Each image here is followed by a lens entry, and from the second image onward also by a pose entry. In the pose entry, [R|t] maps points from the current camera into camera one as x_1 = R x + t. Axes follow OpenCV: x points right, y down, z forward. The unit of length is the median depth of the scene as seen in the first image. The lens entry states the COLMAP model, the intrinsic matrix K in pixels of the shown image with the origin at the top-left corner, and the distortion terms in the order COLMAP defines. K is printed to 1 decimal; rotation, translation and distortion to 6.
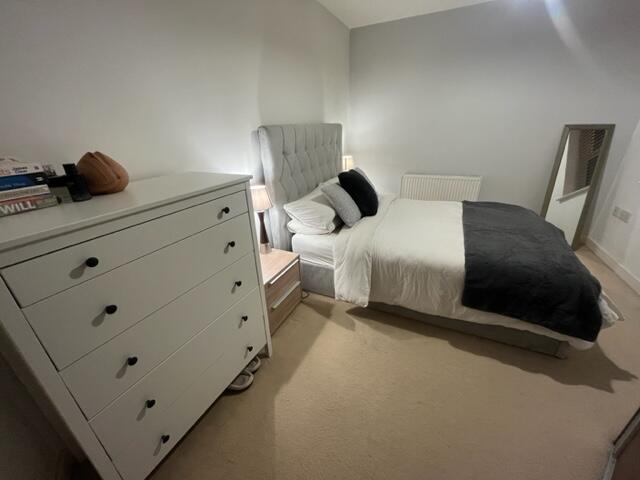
lens RADIAL K [[259.0, 0, 320.0], [0, 259.0, 240.0], [0, 0, 1]] dist [0.001049, -0.000029]
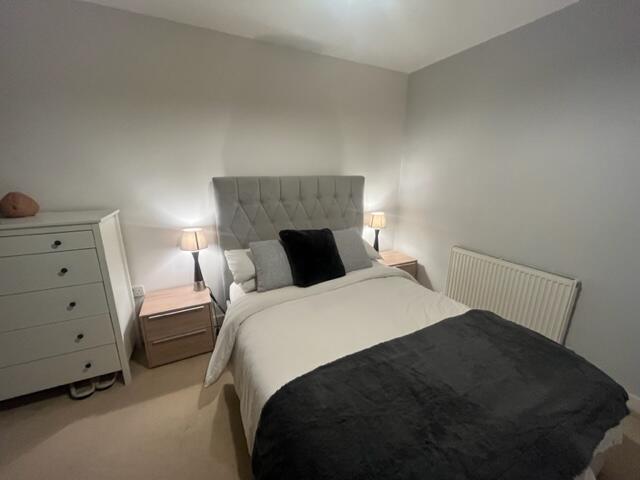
lens RADIAL K [[259.0, 0, 320.0], [0, 259.0, 240.0], [0, 0, 1]] dist [0.001049, -0.000029]
pose [[0.781656, 0.193739, -0.592856, 0.806033], [-0.275718, 0.959947, -0.049823, -0.242862], [0.559458, 0.202406, 0.803765, 0.401141]]
